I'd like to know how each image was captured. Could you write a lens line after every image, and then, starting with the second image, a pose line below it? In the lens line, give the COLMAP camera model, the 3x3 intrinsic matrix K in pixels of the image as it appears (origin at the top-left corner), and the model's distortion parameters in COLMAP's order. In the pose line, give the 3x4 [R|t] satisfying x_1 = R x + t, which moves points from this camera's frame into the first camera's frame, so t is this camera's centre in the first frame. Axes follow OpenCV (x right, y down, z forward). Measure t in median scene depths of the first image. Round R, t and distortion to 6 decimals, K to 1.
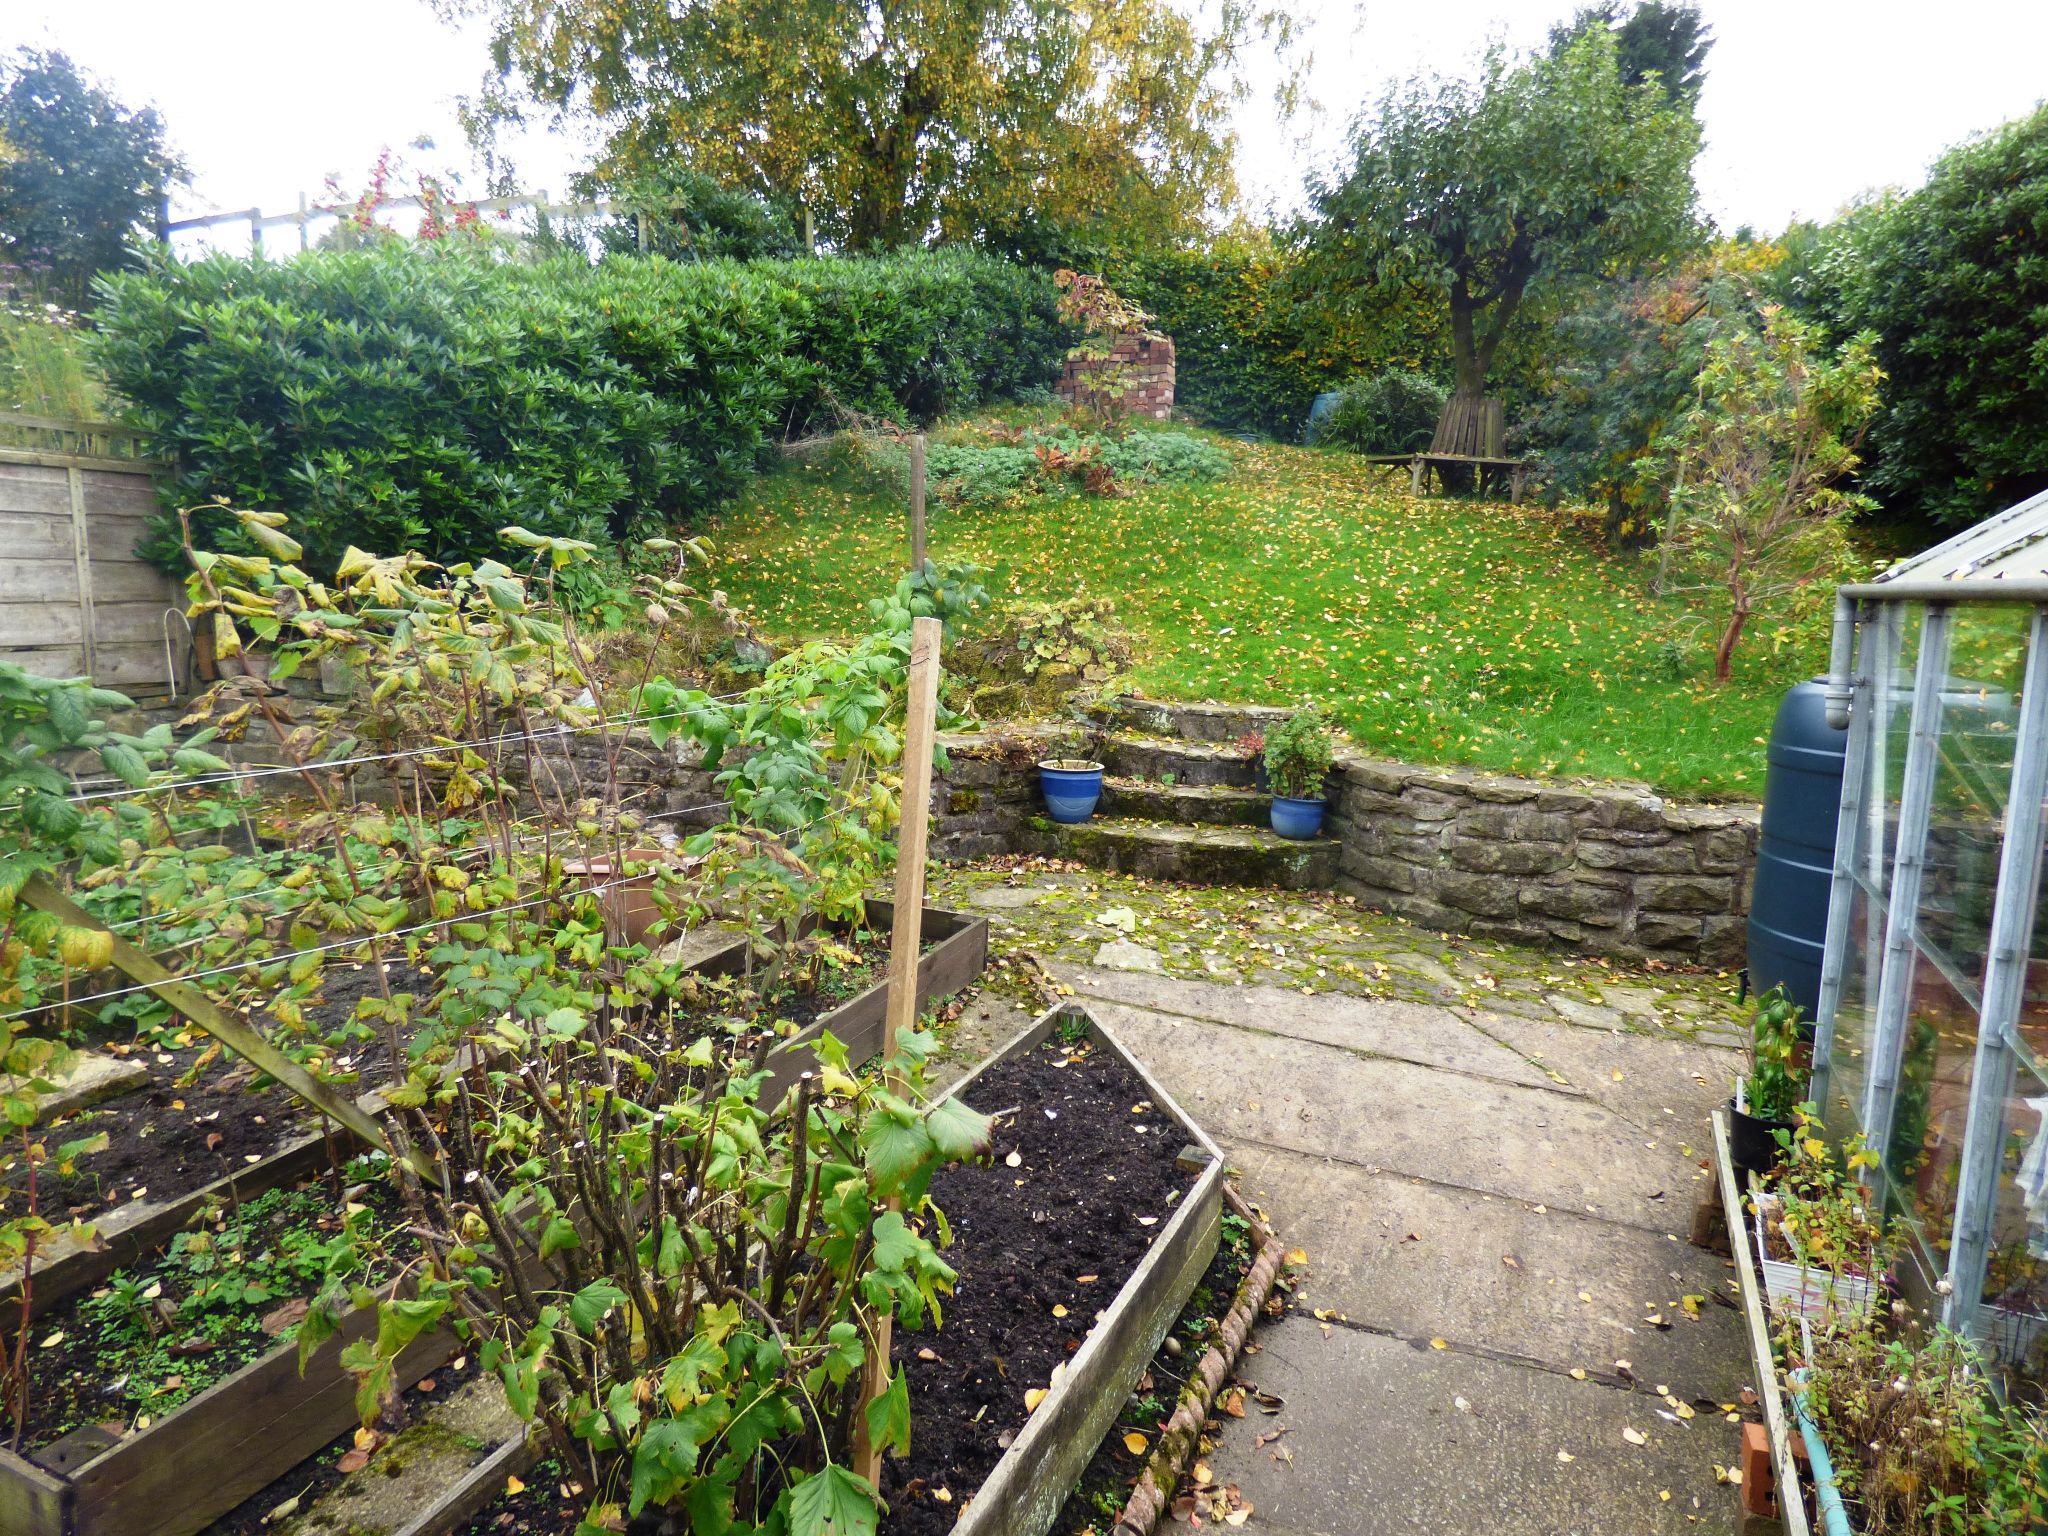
lens RADIAL K [[1225.7, 0, 1024.0], [0, 1225.7, 768.0], [0, 0, 1]] dist [-0.031023, -0.001771]
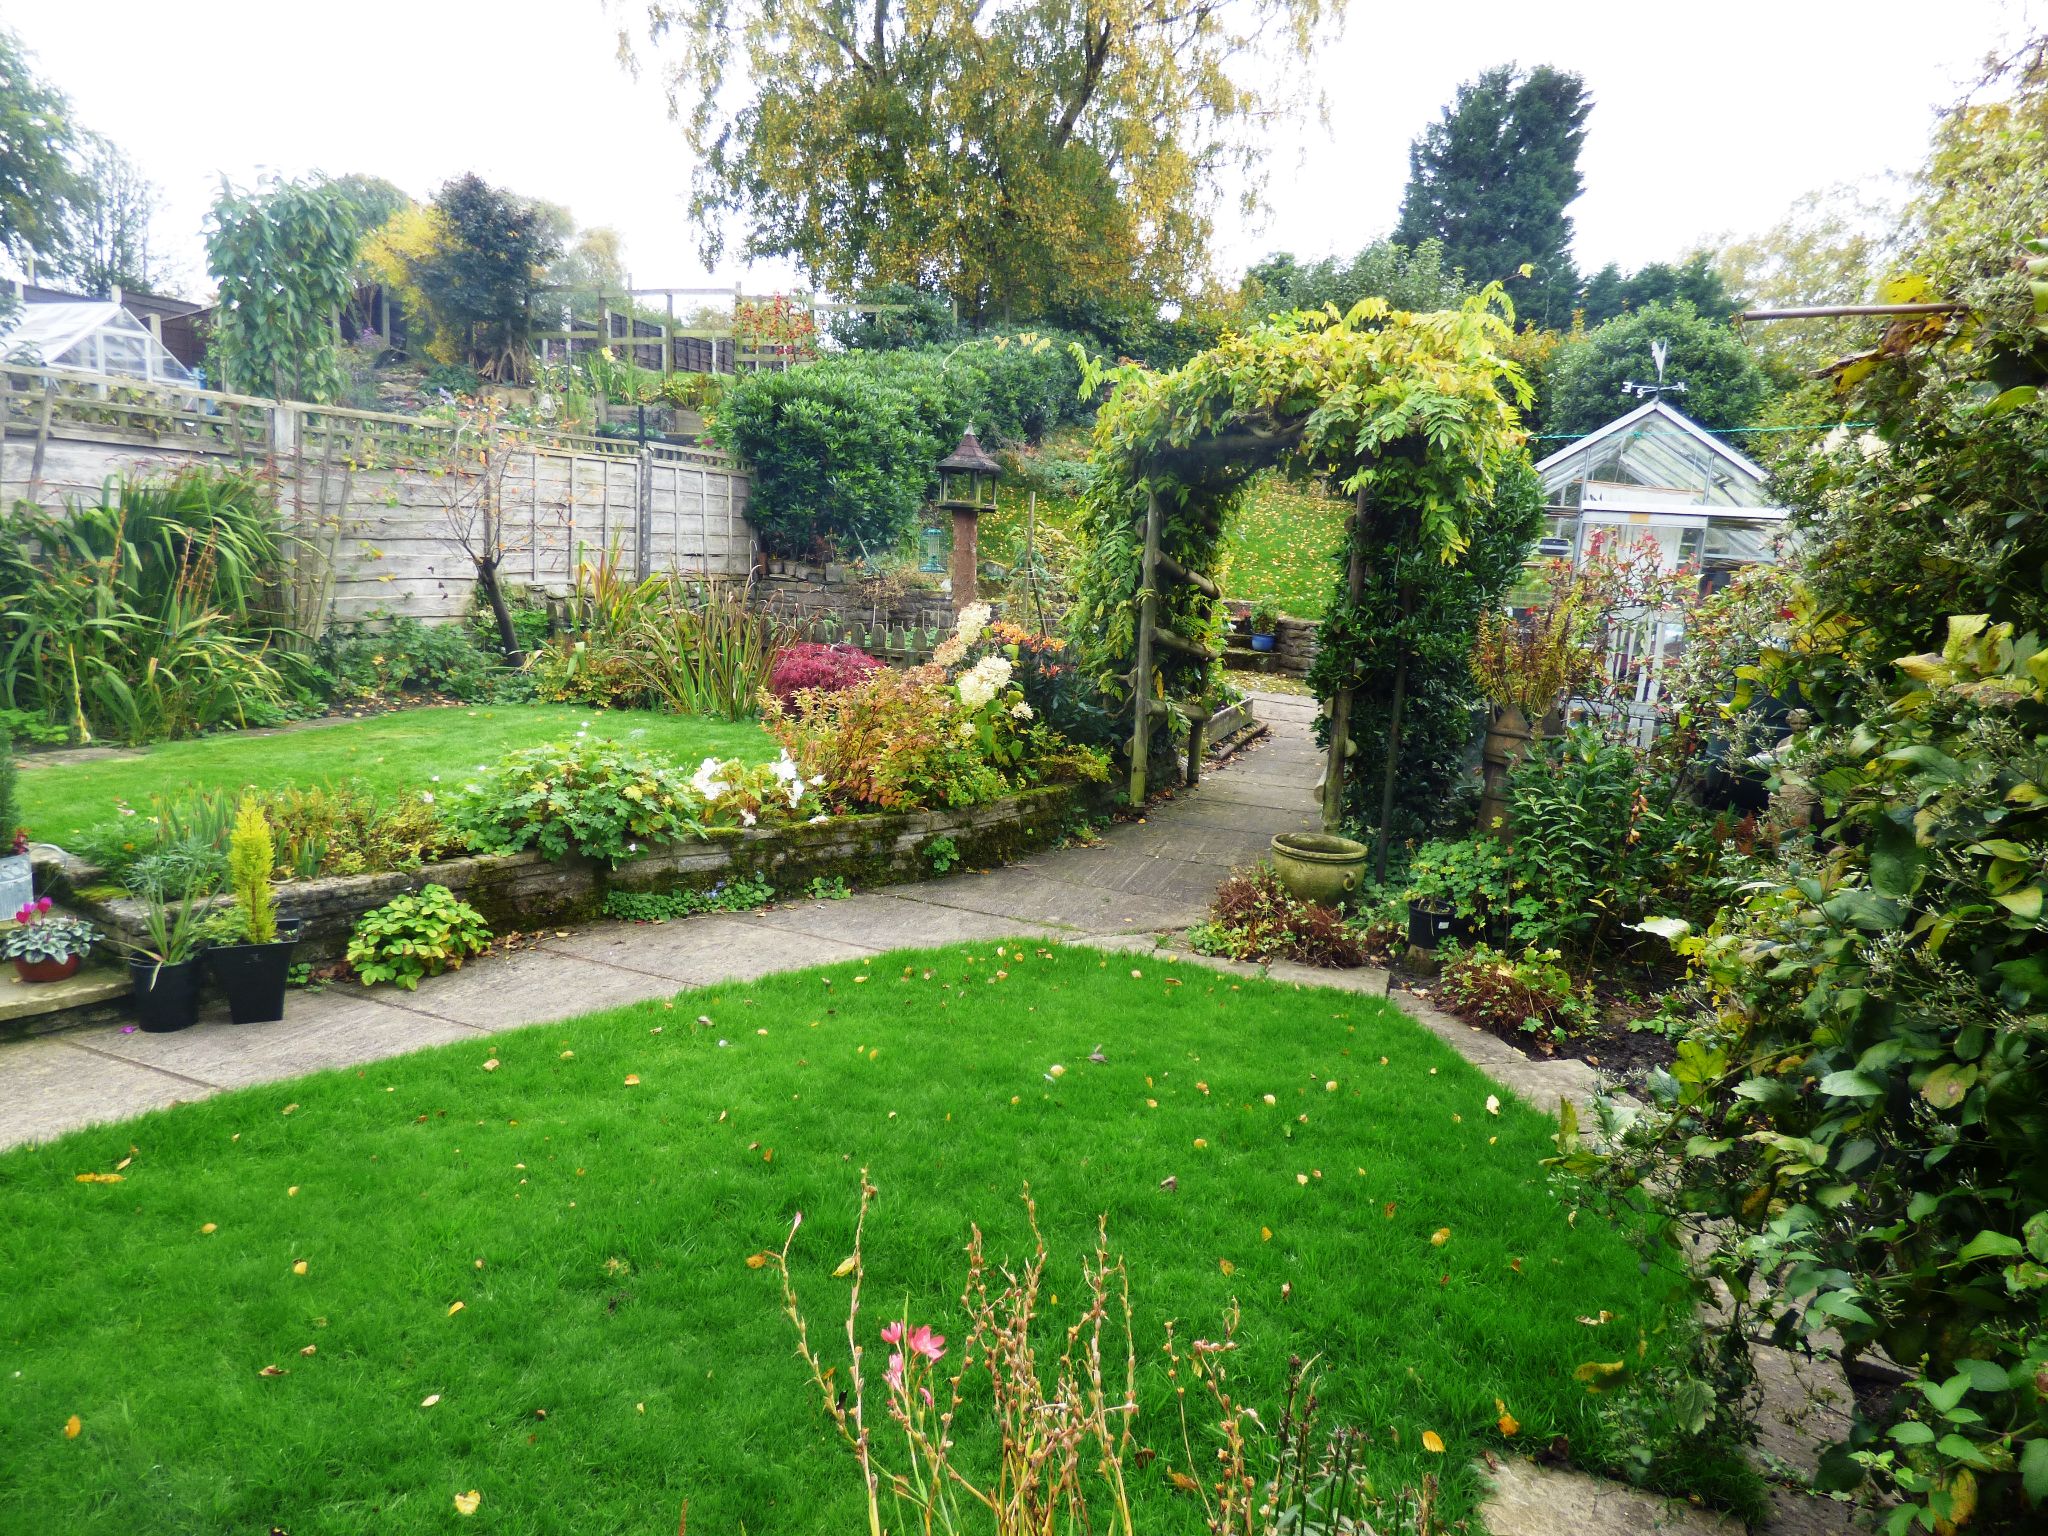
lens RADIAL K [[1225.7, 0, 1024.0], [0, 1225.7, 768.0], [0, 0, 1]] dist [-0.031023, -0.001771]
pose [[0.997797, 0.021381, 0.062803, -0.220010], [-0.023466, 0.999191, 0.032647, 0.122404], [-0.062054, -0.034049, 0.997492, -0.774980]]
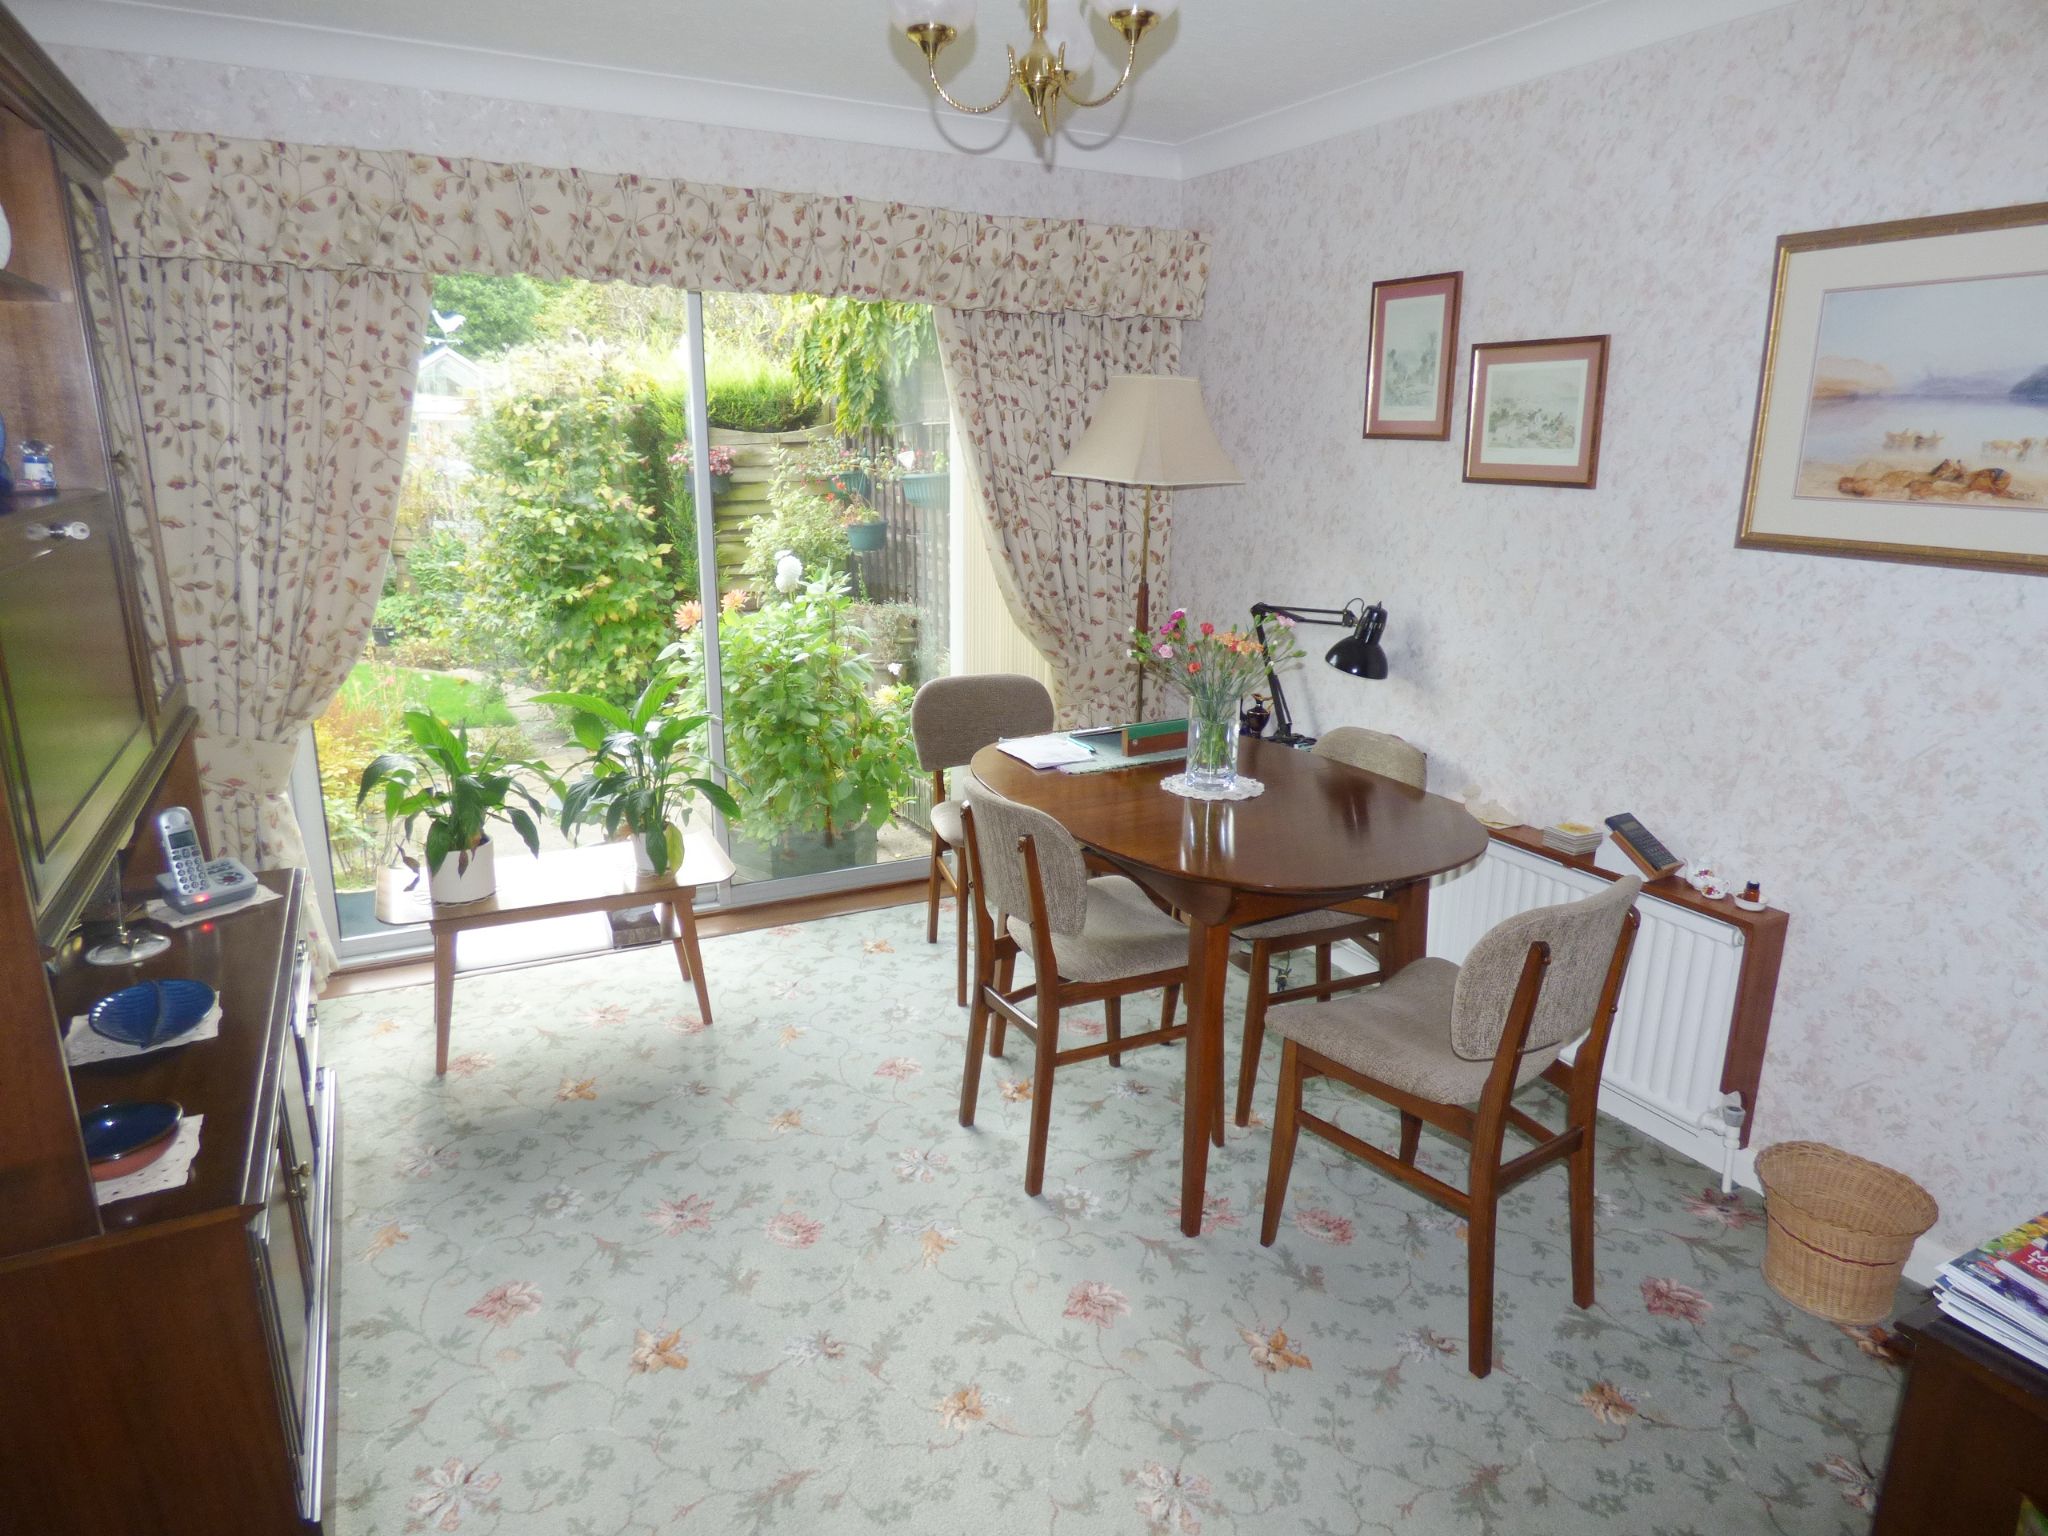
lens RADIAL K [[1225.7, 0, 1024.0], [0, 1225.7, 768.0], [0, 0, 1]] dist [-0.031023, -0.001771]
pose [[0.627082, -0.225145, 0.745707, -0.805582], [0.110159, 0.973329, 0.201235, 0.213697], [-0.771125, -0.044044, 0.635159, -2.136131]]
